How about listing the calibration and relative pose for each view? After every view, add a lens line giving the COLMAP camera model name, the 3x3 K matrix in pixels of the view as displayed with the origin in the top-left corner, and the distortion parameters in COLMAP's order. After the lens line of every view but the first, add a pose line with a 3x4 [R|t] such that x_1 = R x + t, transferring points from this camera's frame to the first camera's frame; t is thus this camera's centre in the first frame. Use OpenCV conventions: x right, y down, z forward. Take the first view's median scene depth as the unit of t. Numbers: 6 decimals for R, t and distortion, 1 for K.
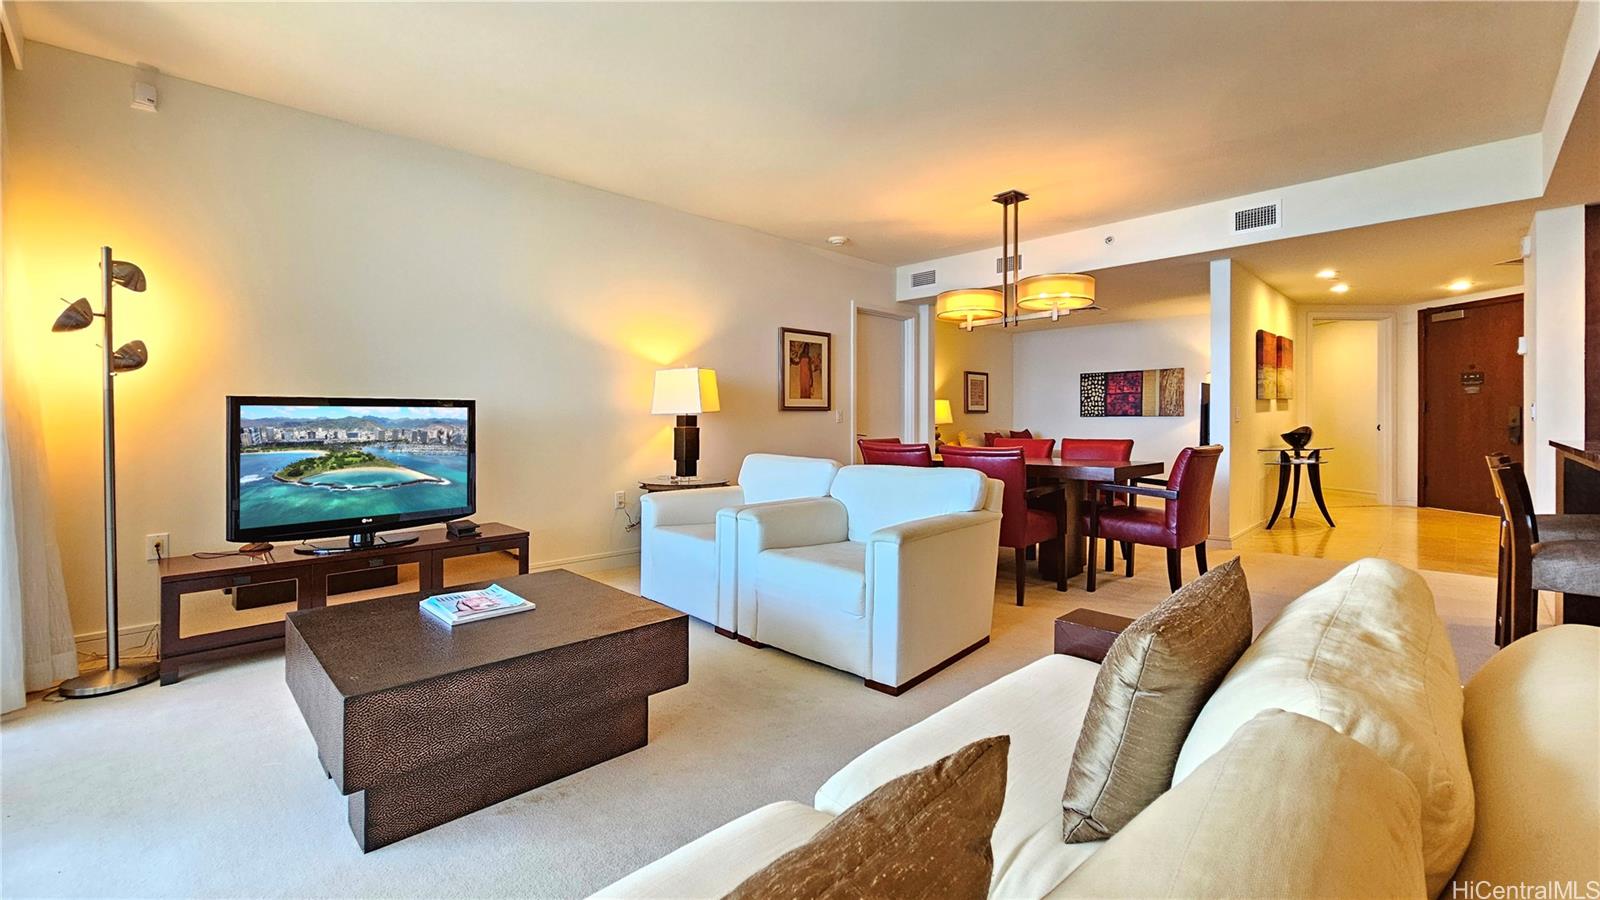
lens RADIAL K [[662.7, 0, 788.0], [0, 662.7, 432.6], [0, 0, 1]] dist [0.004705, 0.000195]
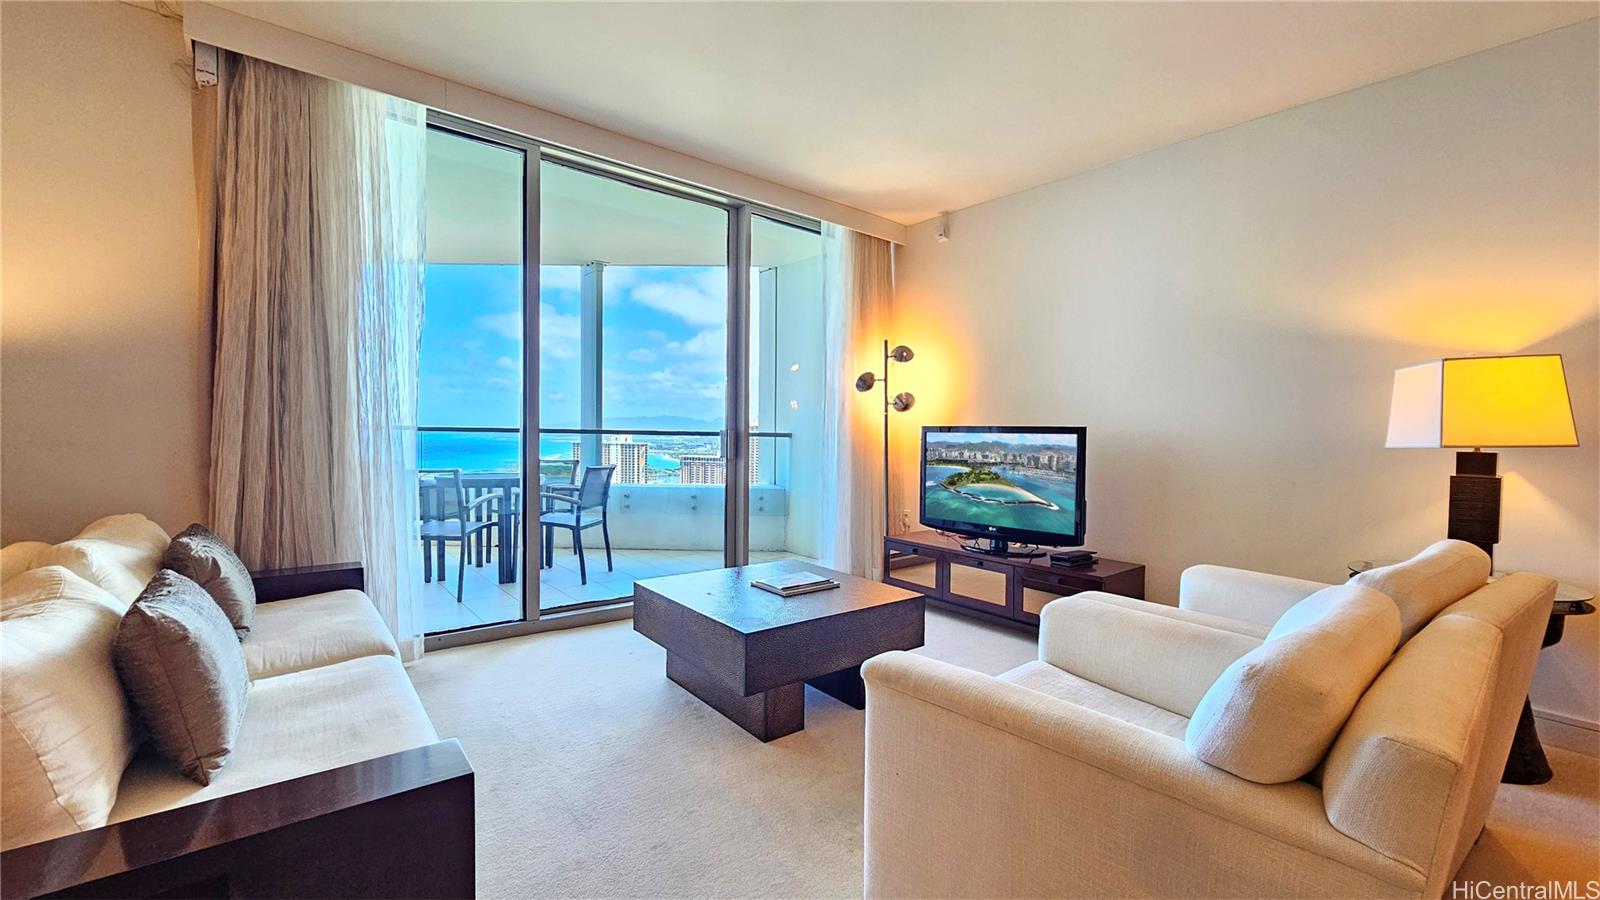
lens RADIAL K [[662.7, 0, 785.0], [0, 662.7, 453.7], [0, 0, 1]] dist [0.004705, 0.000195]
pose [[-0.085942, 0.040330, -0.995484, 0.559167], [-0.031315, 0.998577, 0.043159, -0.040722], [0.995808, 0.034883, -0.084557, 0.703248]]
